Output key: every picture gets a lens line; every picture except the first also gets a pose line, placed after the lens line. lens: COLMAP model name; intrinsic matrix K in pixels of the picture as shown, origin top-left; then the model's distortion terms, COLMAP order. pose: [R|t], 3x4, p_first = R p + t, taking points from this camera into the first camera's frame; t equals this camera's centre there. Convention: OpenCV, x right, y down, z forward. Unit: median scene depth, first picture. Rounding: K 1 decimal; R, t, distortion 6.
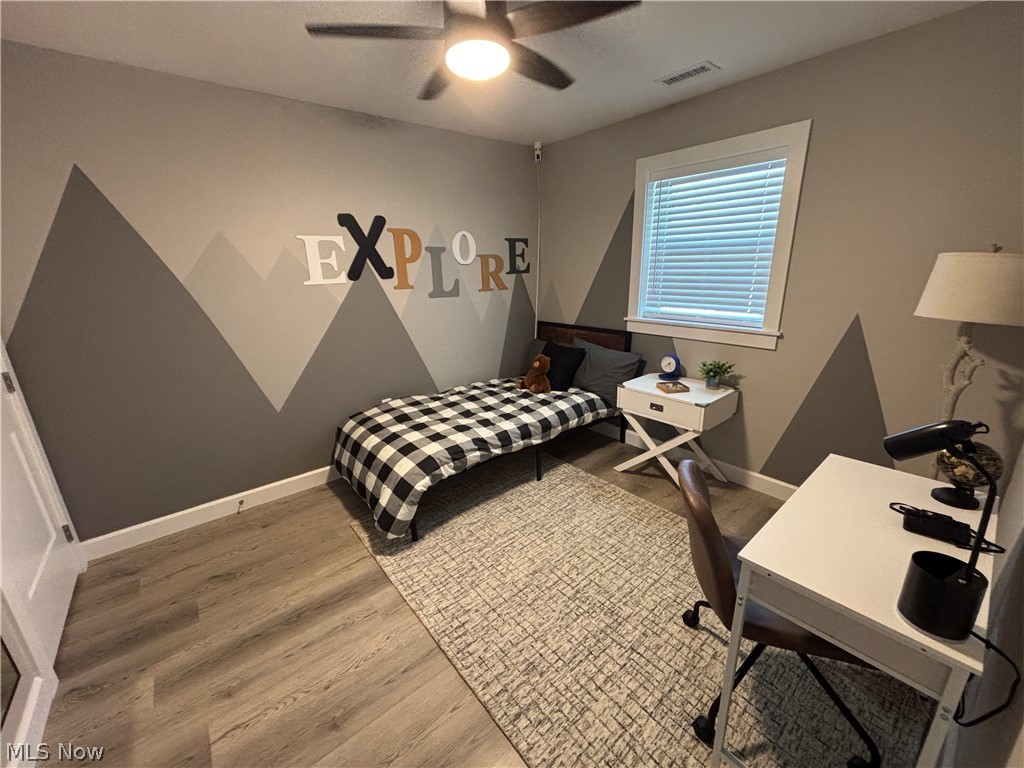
lens RADIAL K [[408.3, 0, 512.0], [0, 408.3, 384.0], [0, 0, 1]] dist [0.003905, 0.000272]
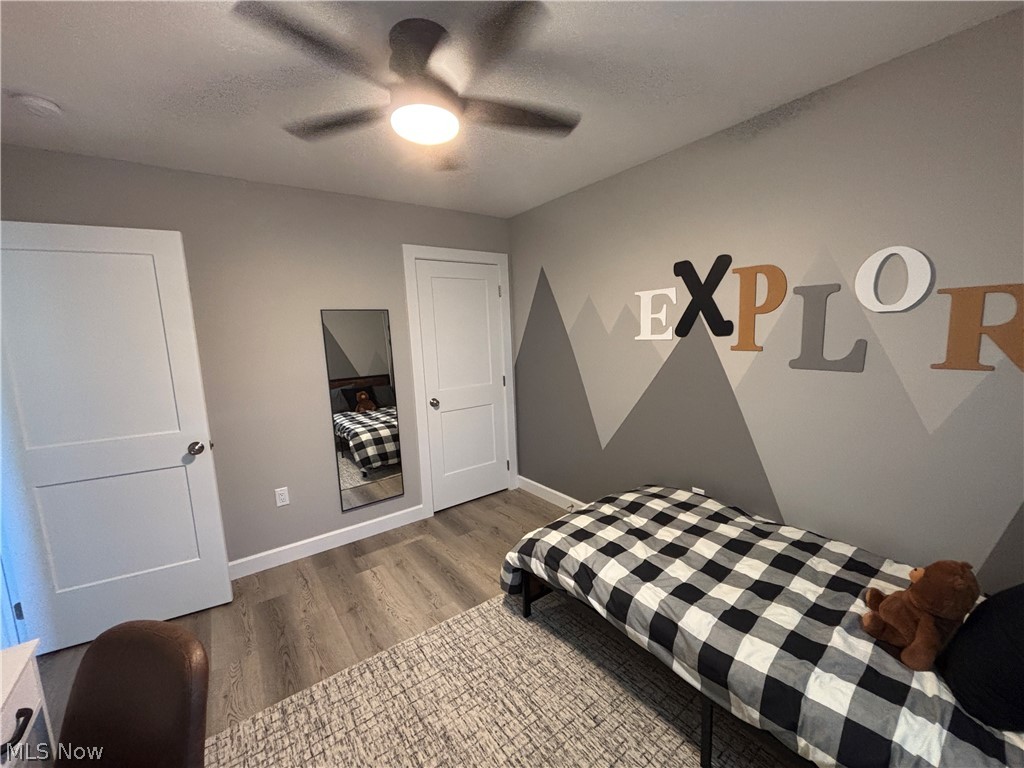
lens RADIAL K [[408.3, 0, 512.0], [0, 408.3, 384.0], [0, 0, 1]] dist [0.003905, 0.000272]
pose [[-0.053040, 0.162438, -0.985292, 0.492875], [-0.233652, 0.957273, 0.170396, -0.226037], [0.970873, 0.239253, -0.012820, 0.705822]]
